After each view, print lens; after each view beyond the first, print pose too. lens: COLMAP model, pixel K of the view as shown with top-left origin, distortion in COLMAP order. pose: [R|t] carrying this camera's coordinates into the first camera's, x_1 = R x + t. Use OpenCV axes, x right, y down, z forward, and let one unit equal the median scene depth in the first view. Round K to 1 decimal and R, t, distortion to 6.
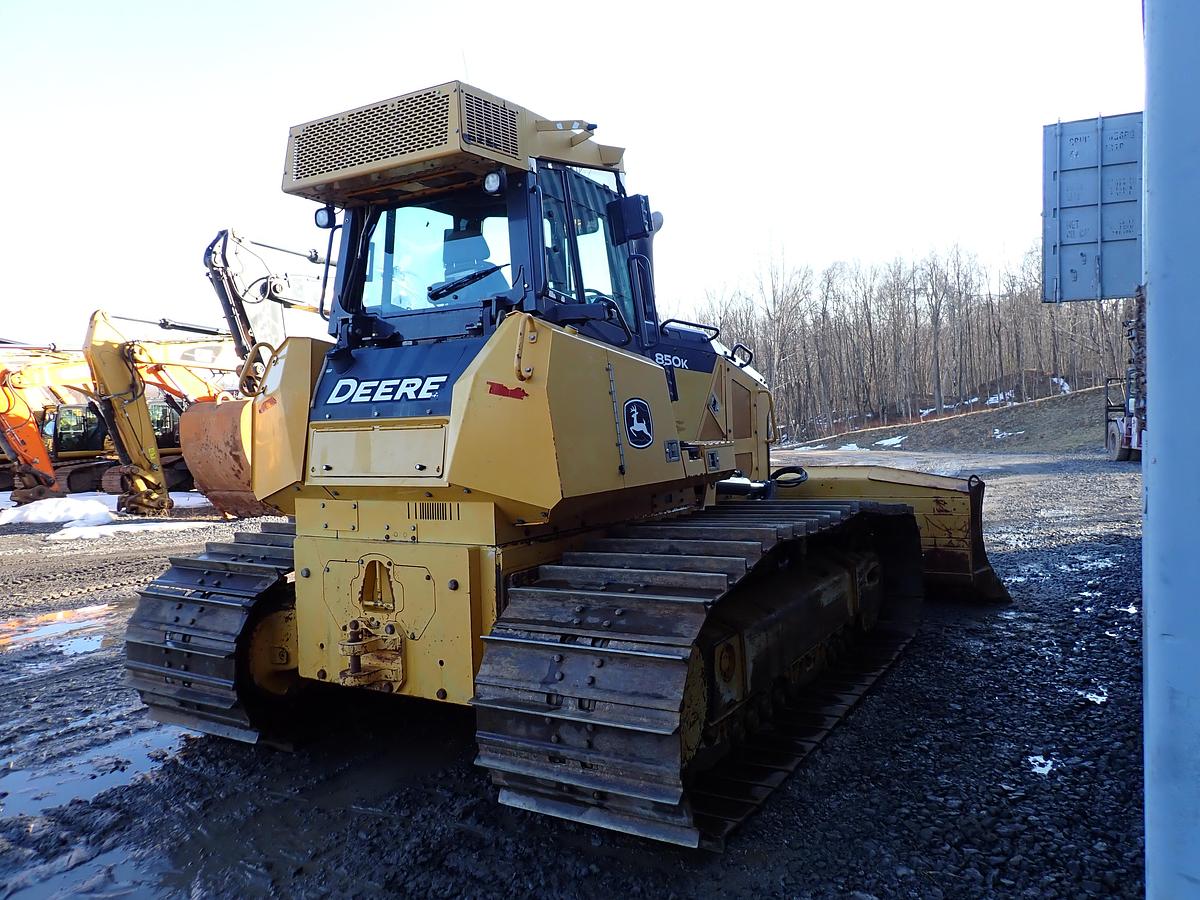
lens RADIAL K [[884.9, 0, 599.6], [0, 884.9, 449.1], [0, 0, 1]] dist [0.005305, -0.007584]
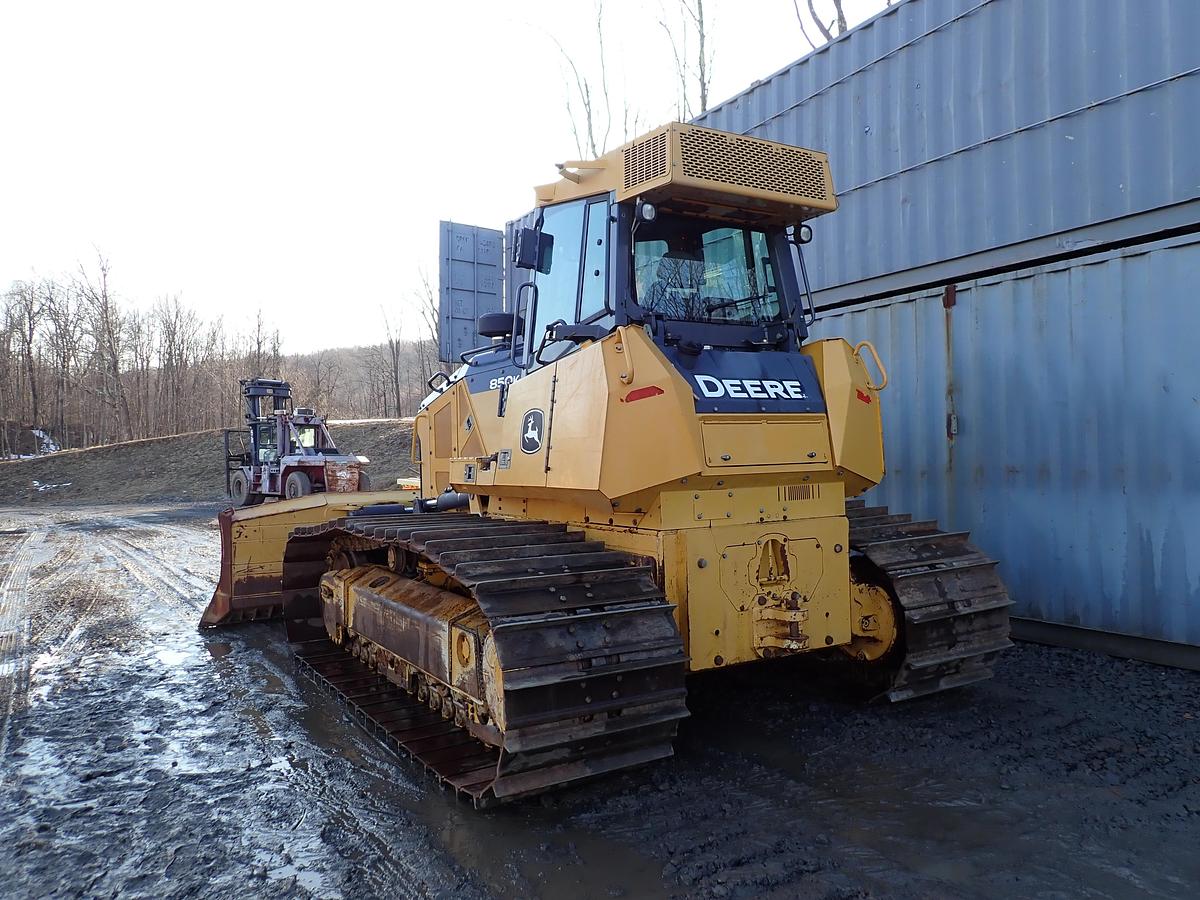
lens RADIAL K [[882.0, 0, 592.7], [0, 882.0, 450.8], [0, 0, 1]] dist [0.002777, -0.004497]
pose [[0.476085, 0.021396, 0.879139, -1.289780], [0.033742, 0.998523, -0.042574, 0.051483], [-0.878752, 0.049932, 0.474660, 0.635836]]
